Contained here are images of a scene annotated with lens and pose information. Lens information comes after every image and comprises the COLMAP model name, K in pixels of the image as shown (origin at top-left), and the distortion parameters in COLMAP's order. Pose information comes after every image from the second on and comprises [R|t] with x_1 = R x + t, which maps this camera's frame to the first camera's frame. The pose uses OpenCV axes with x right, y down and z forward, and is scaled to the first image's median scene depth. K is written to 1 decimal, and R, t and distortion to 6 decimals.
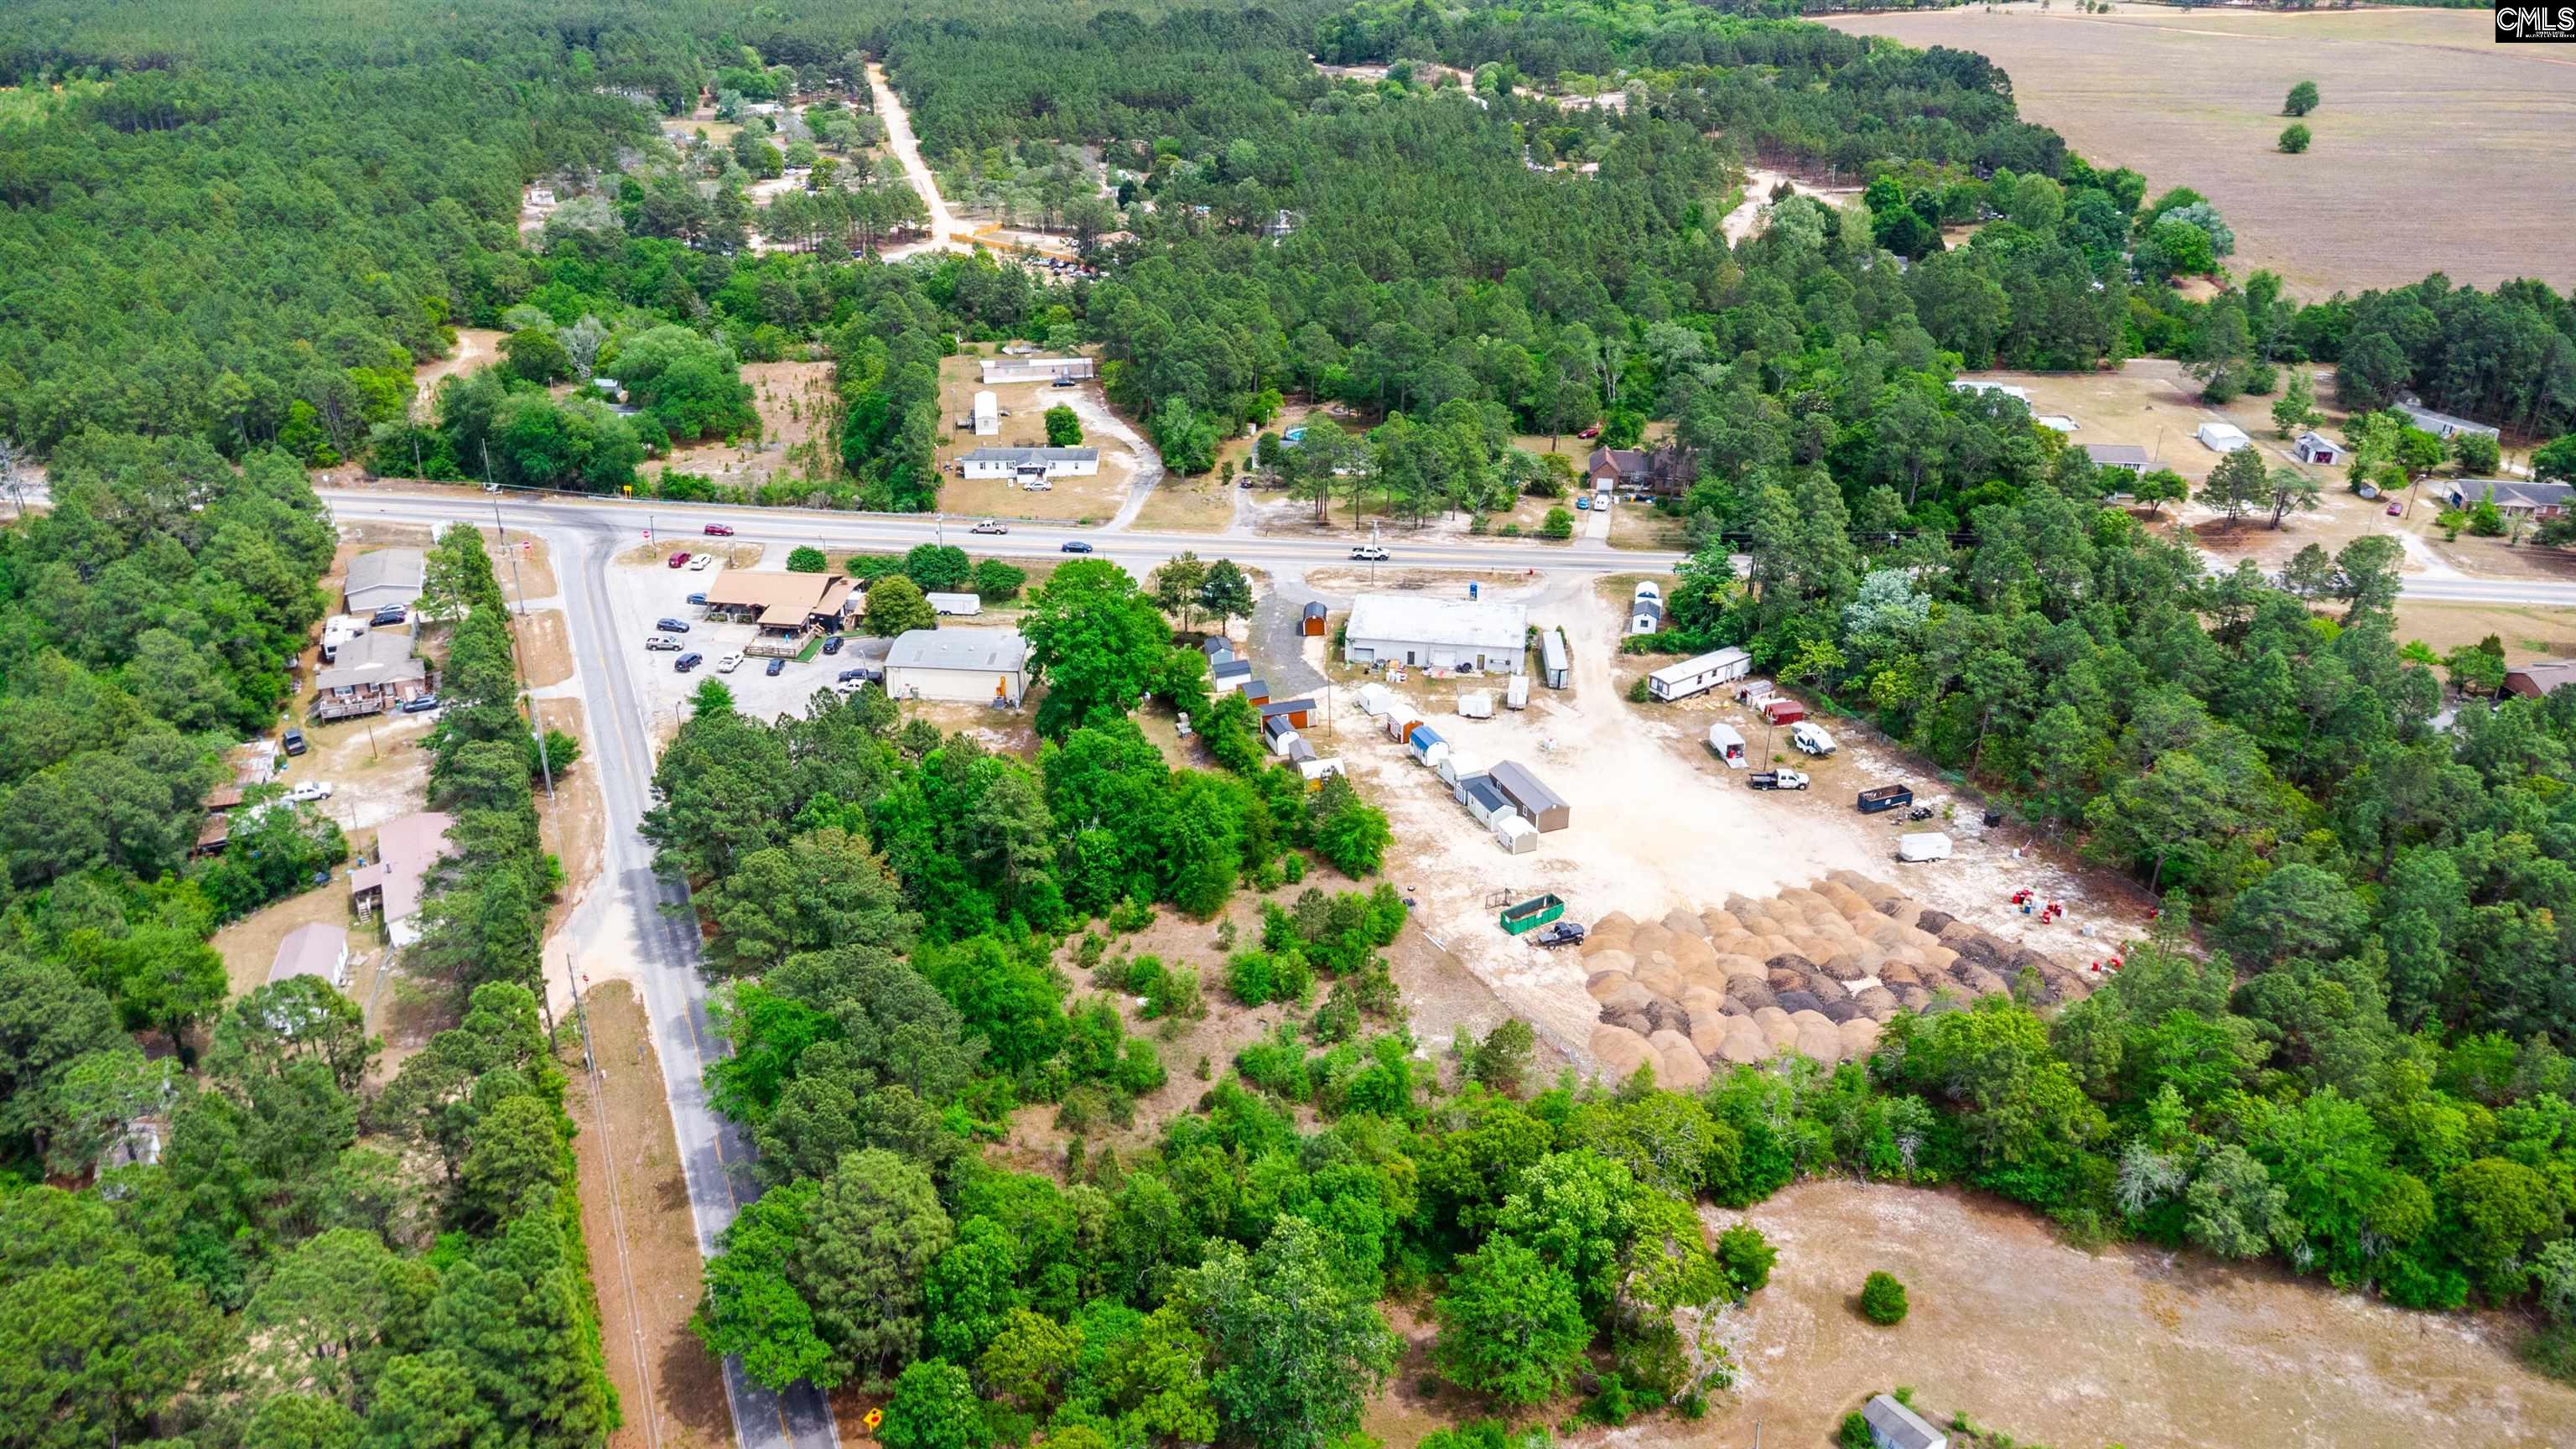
lens RADIAL K [[1816.4, 0, 1288.0], [0, 1816.4, 724.5], [0, 0, 1]] dist [-0.001210, -0.000420]
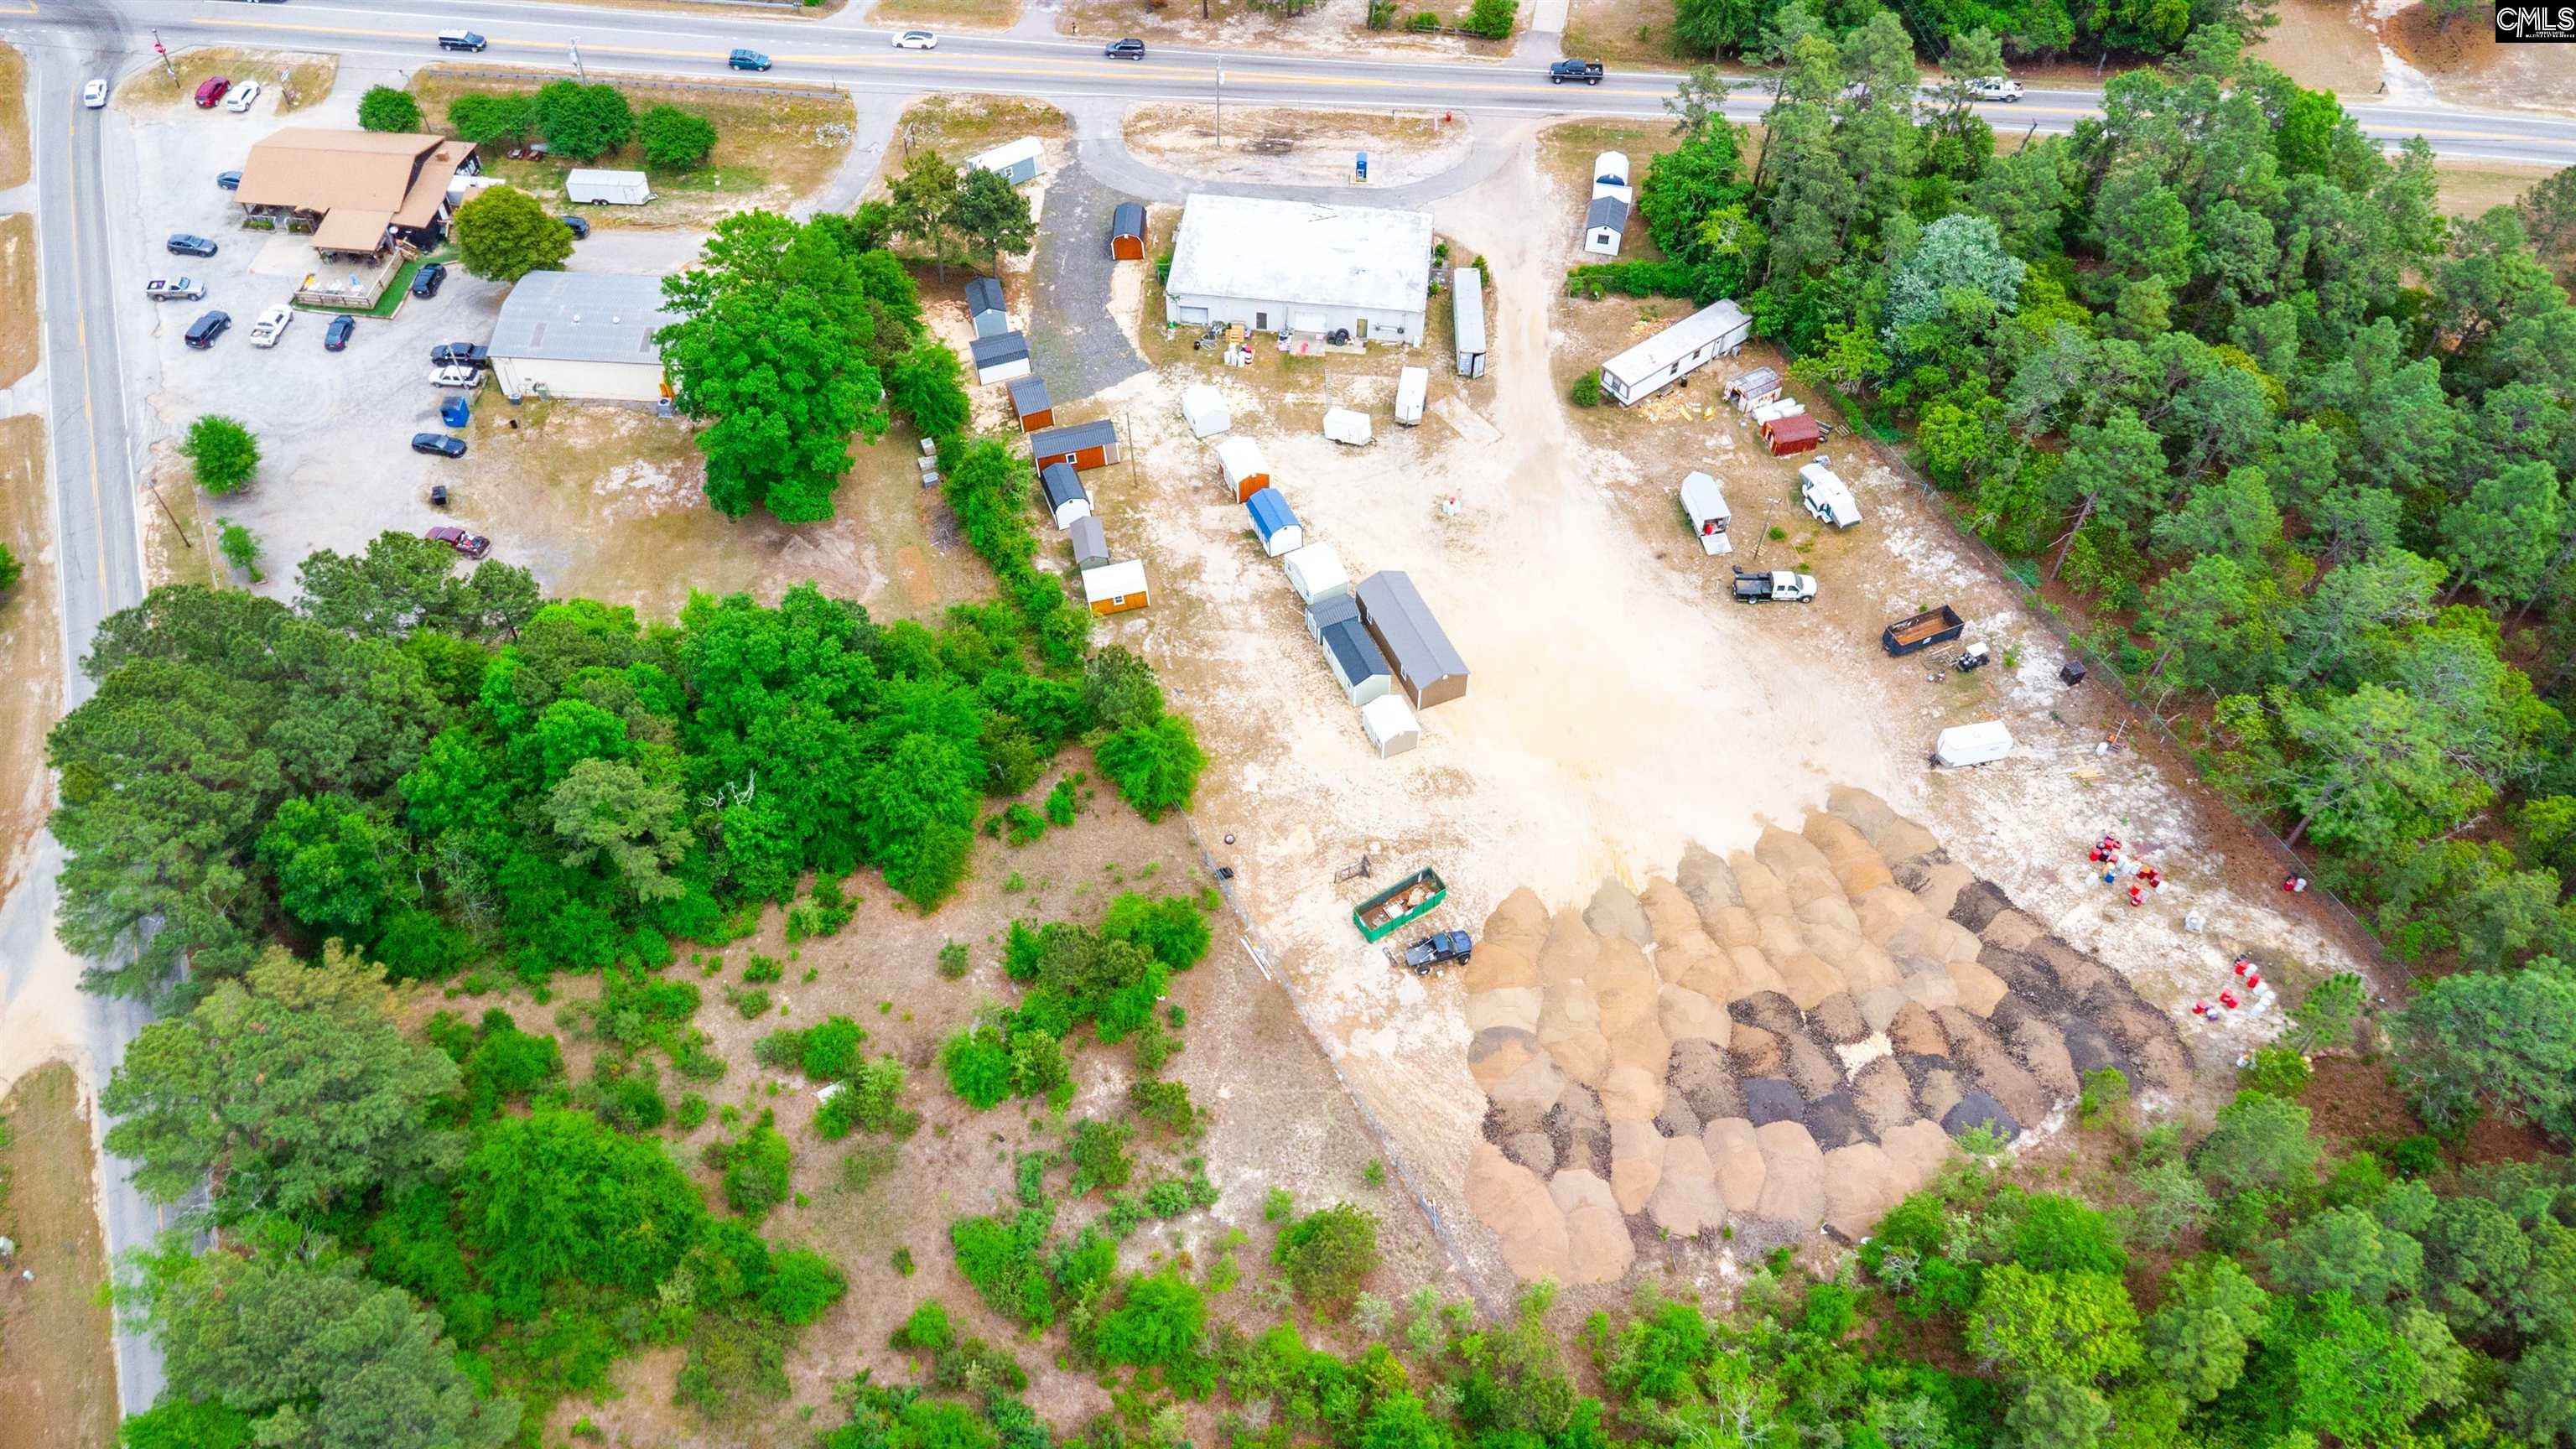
lens RADIAL K [[1771.8, 0, 1280.2], [0, 1771.8, 777.1], [0, 0, 1]] dist [0.026898, -0.044392]
pose [[0.999636, -0.017834, 0.020237, 0.065796], [0.006821, 0.892995, 0.450015, -0.210575], [-0.026098, -0.449714, 0.892791, 0.362565]]
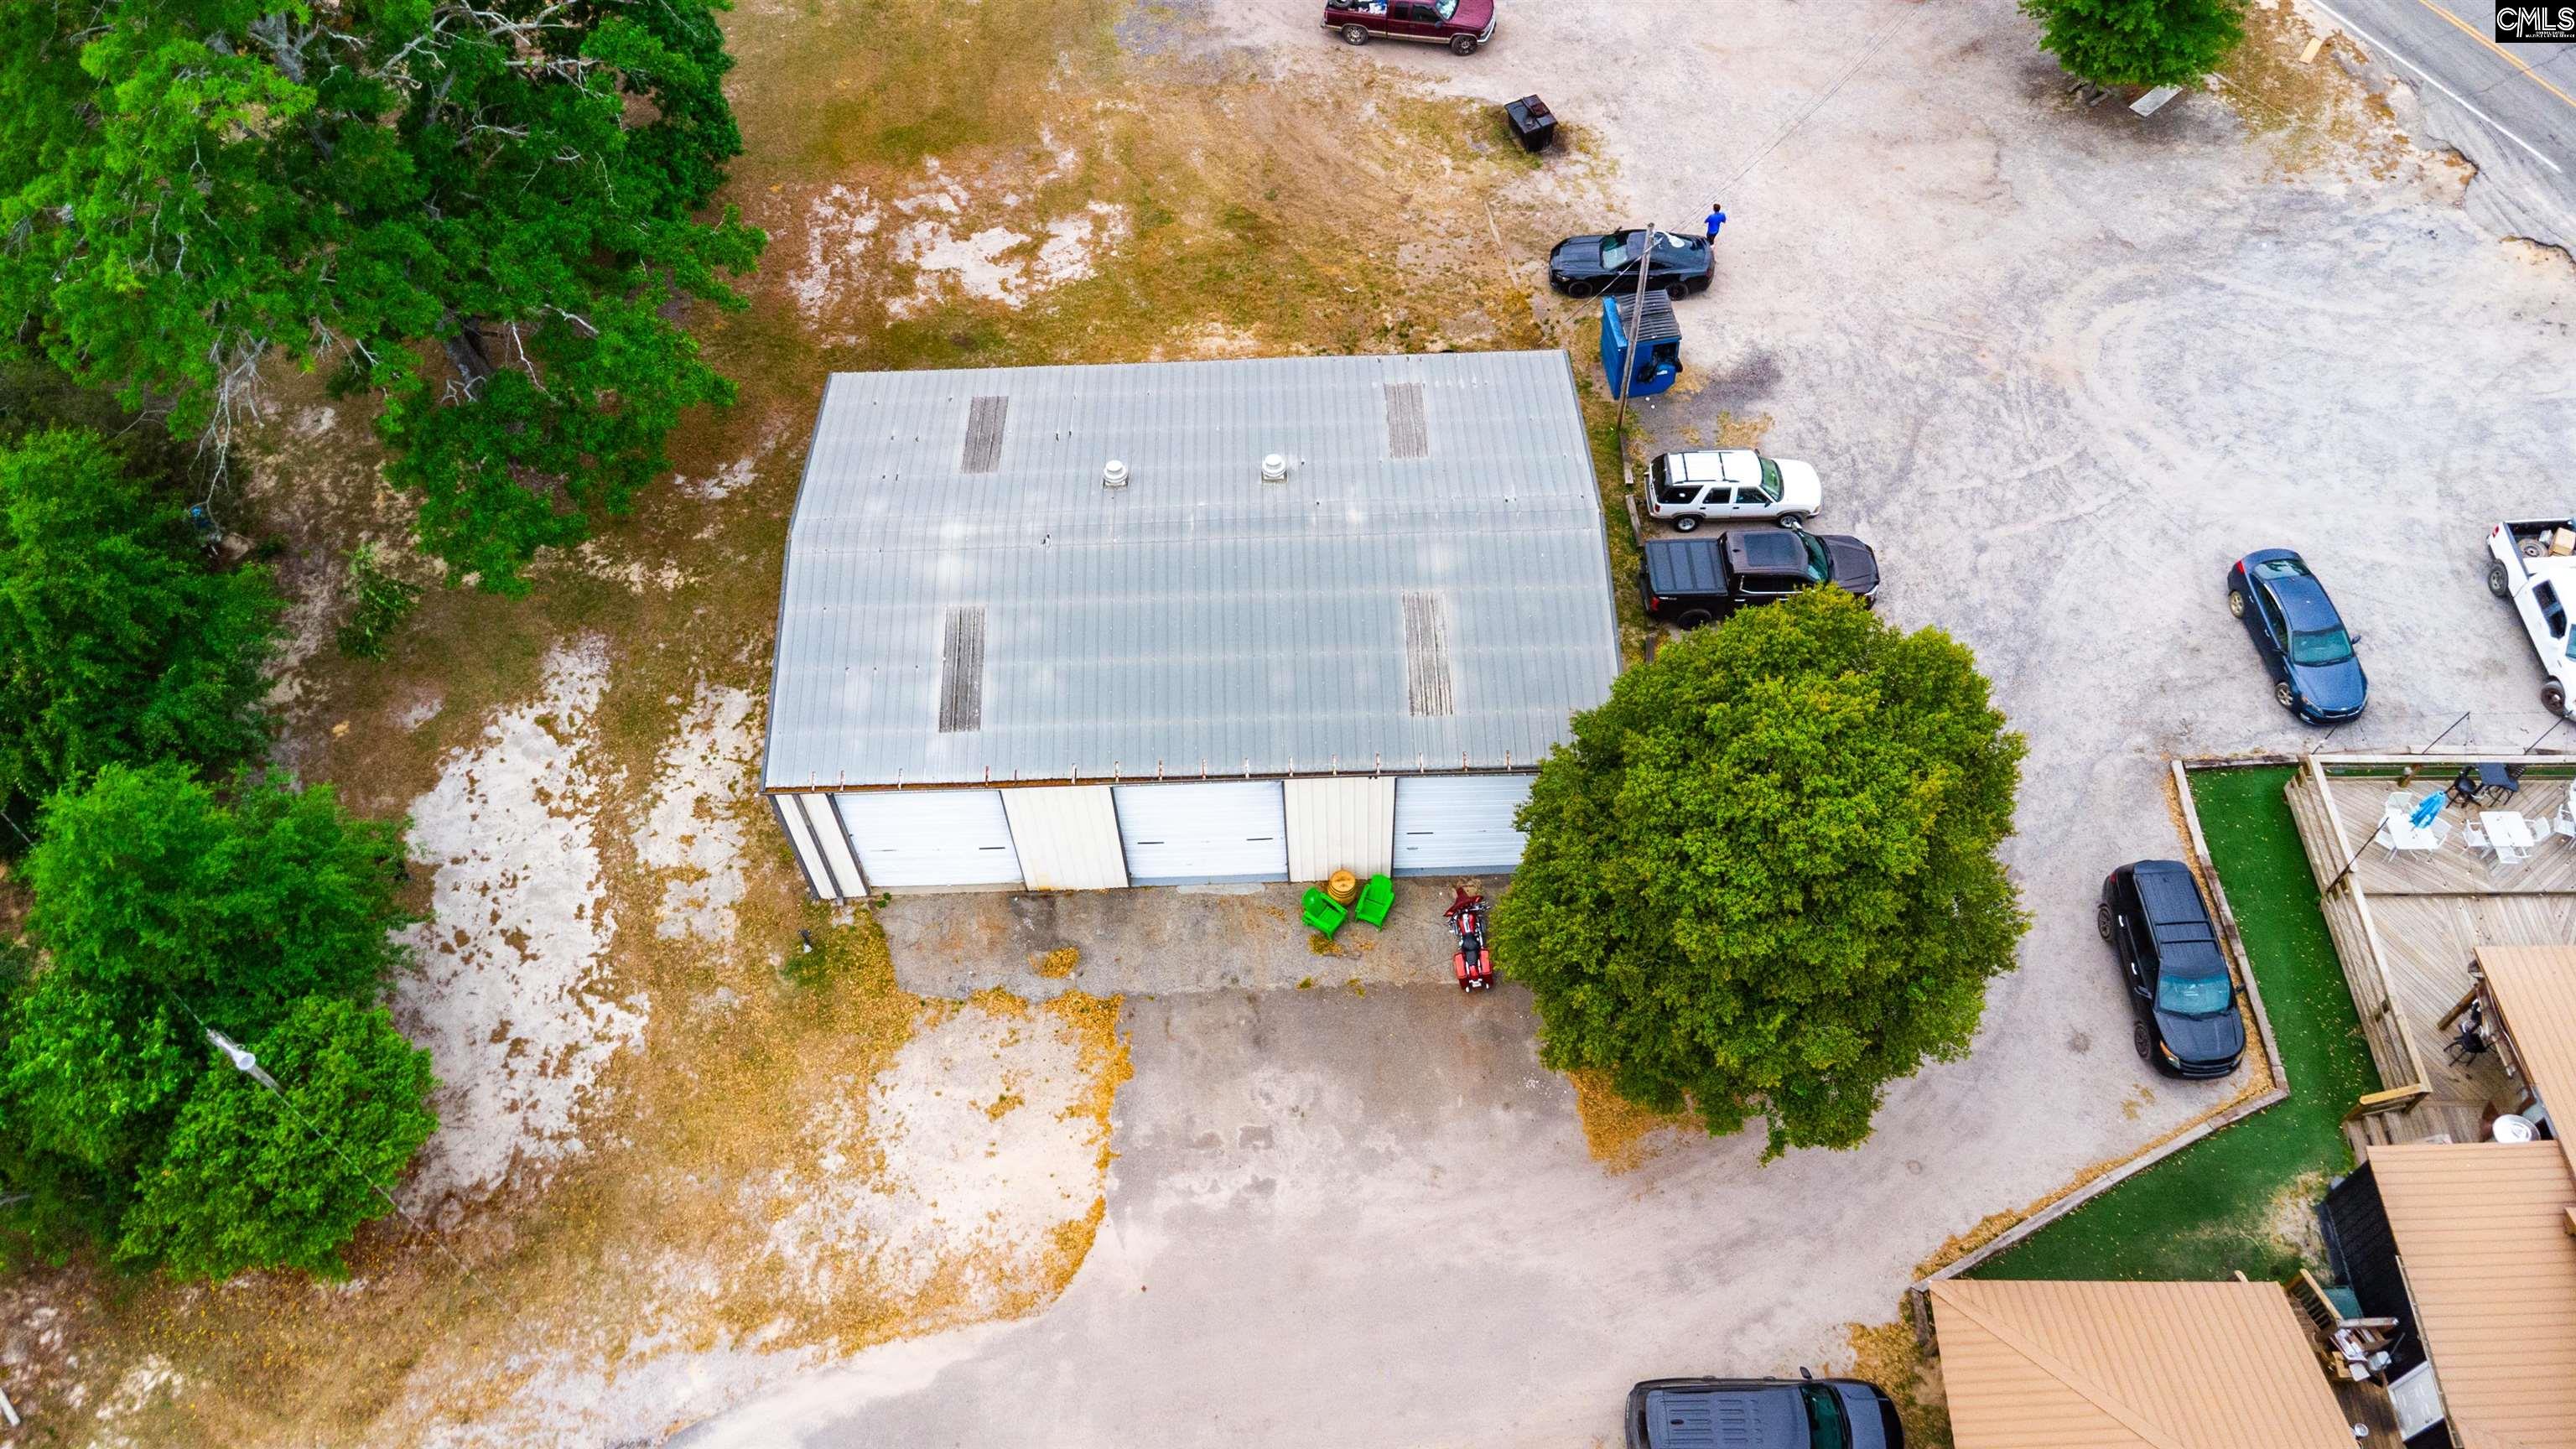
lens RADIAL K [[1771.8, 0, 1280.2], [0, 1771.8, 777.1], [0, 0, 1]] dist [0.026898, -0.044392]
pose [[-0.995745, 0.081889, -0.042251, -0.203573], [-0.031189, 0.131936, 0.990767, -0.227953], [0.086707, 0.987870, -0.128821, 1.186224]]
